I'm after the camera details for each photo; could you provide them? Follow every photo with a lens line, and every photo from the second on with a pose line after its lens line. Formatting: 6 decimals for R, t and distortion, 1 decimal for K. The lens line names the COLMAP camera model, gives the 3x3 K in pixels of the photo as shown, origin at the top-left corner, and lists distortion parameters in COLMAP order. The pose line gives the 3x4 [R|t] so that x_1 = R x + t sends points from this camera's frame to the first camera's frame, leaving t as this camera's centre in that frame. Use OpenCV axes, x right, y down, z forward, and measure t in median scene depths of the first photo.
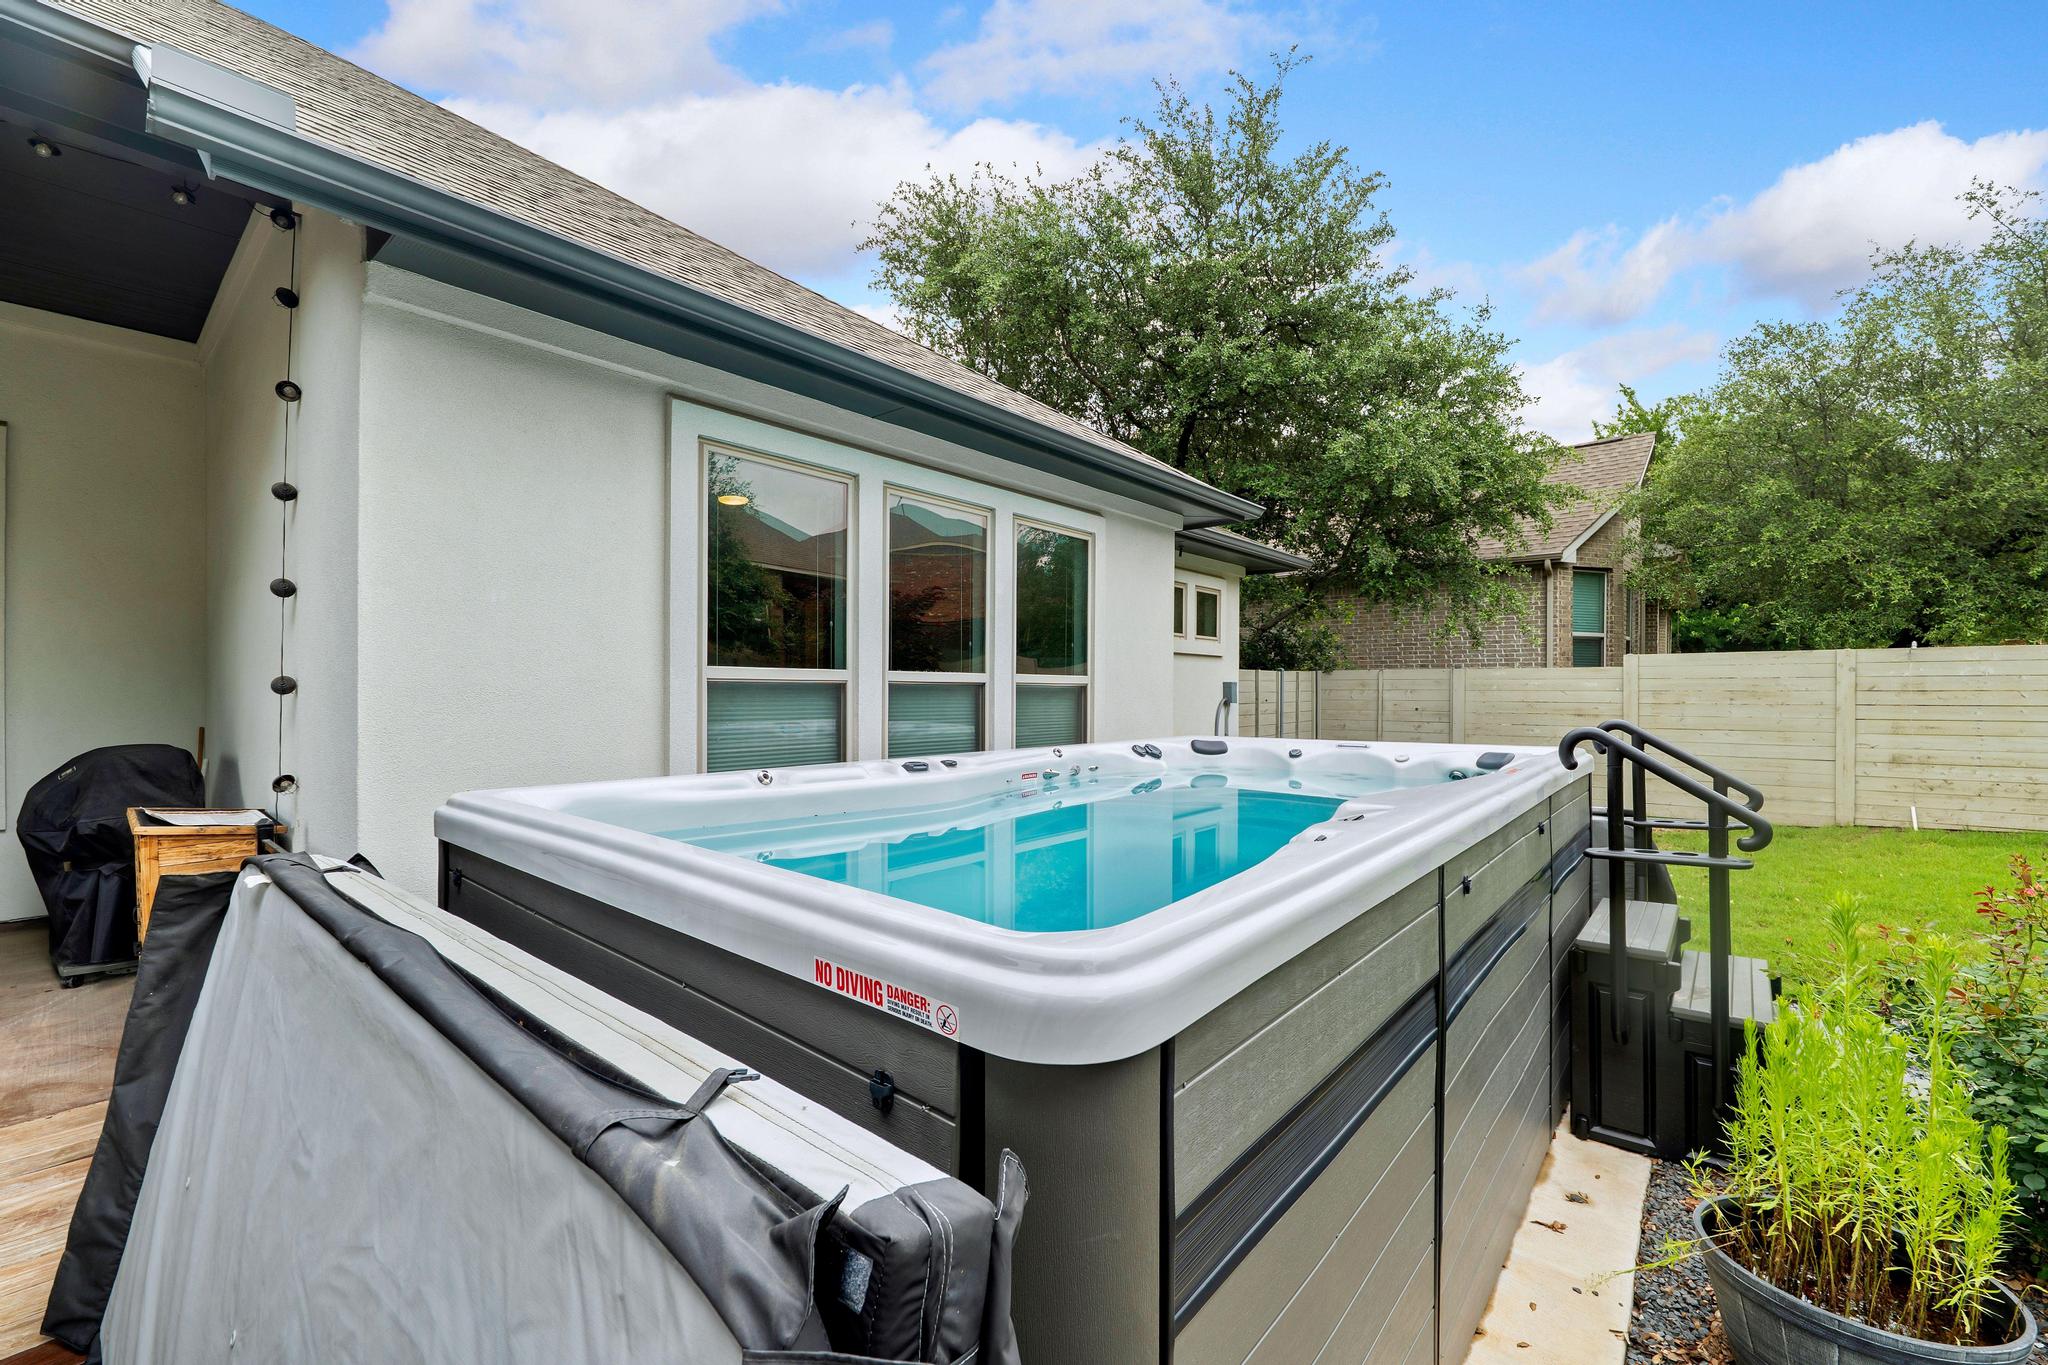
lens RADIAL K [[841.8, 0, 1012.8], [0, 841.8, 699.0], [0, 0, 1]] dist [-0.011143, 0.000231]
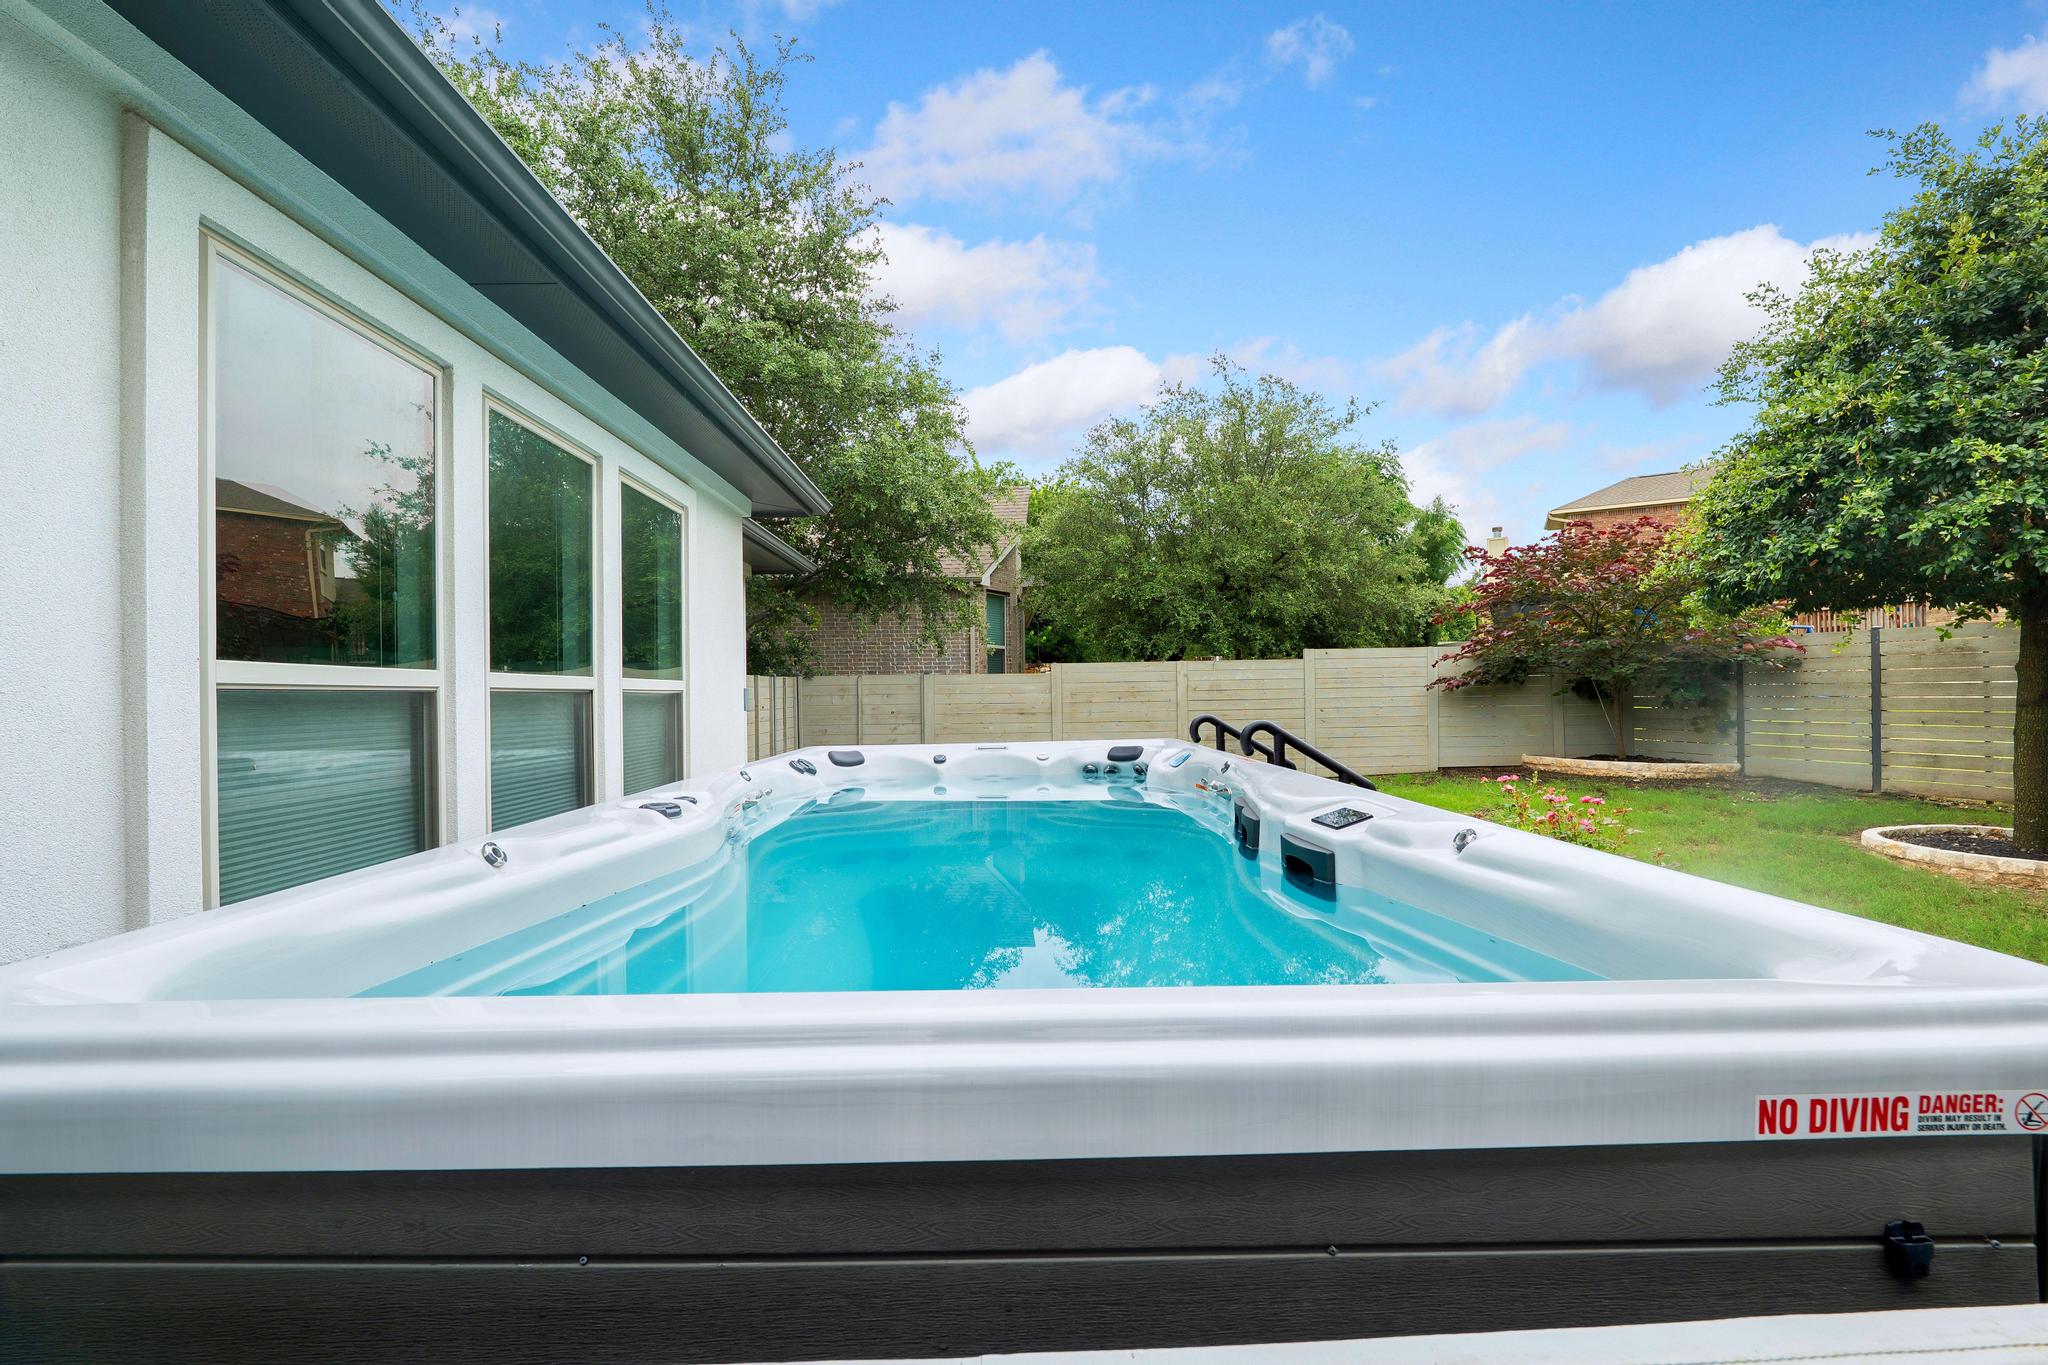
lens RADIAL K [[841.8, 0, 1012.8], [0, 841.8, 699.0], [0, 0, 1]] dist [-0.011143, 0.000231]
pose [[0.746672, -0.016203, 0.664995, -0.239081], [0.021799, 0.999762, -0.000116, -0.003052], [-0.664835, 0.014583, 0.746848, 0.197271]]
